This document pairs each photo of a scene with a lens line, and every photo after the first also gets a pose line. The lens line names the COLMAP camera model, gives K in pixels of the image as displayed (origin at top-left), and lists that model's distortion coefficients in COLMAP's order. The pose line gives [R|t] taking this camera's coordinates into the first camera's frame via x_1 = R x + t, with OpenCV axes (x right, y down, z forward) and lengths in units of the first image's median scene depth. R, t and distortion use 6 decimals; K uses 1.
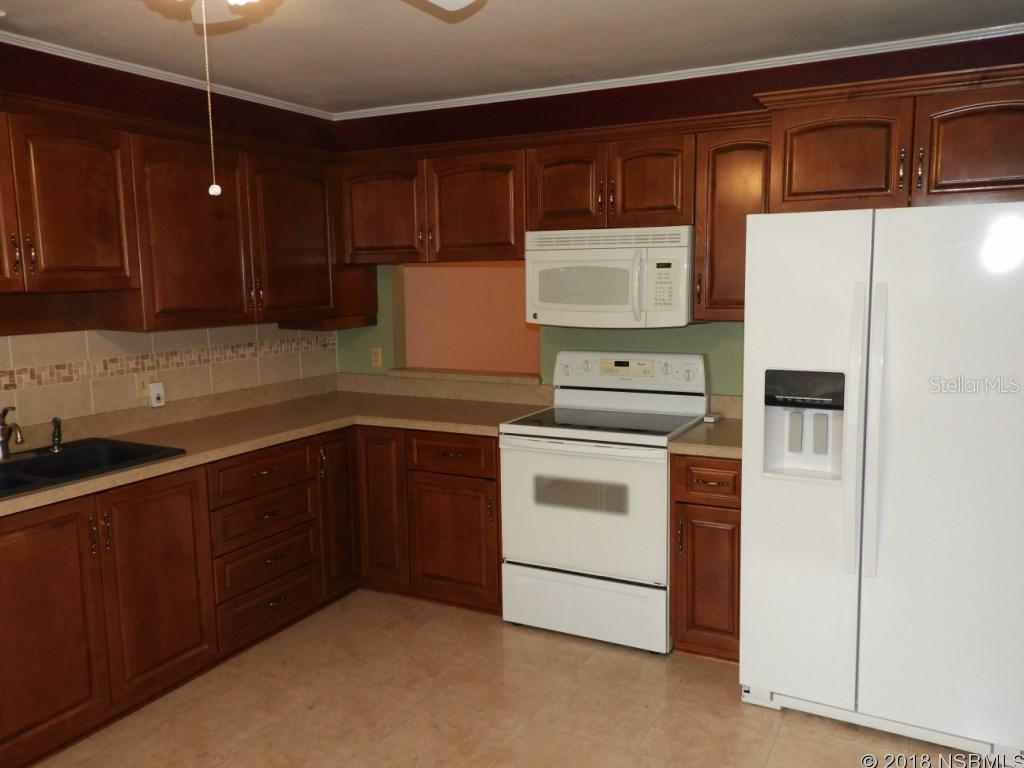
lens RADIAL K [[818.2, 0, 517.2], [0, 818.2, 385.7], [0, 0, 1]] dist [0.007263, -0.009491]
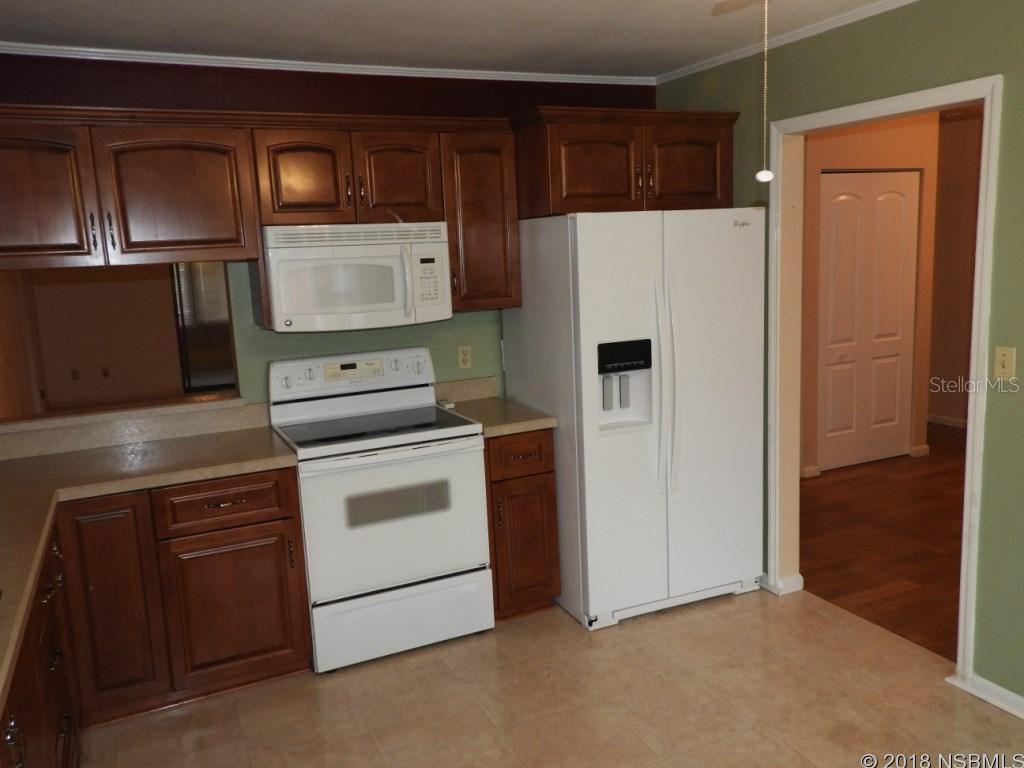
lens RADIAL K [[818.2, 0, 521.0], [0, 818.2, 382.7], [0, 0, 1]] dist [0.007263, -0.009491]
pose [[0.602768, -0.143201, 0.784961, -0.566956], [0.145735, 0.986974, 0.068146, -0.049586], [-0.784495, 0.073320, 0.615786, 0.293084]]
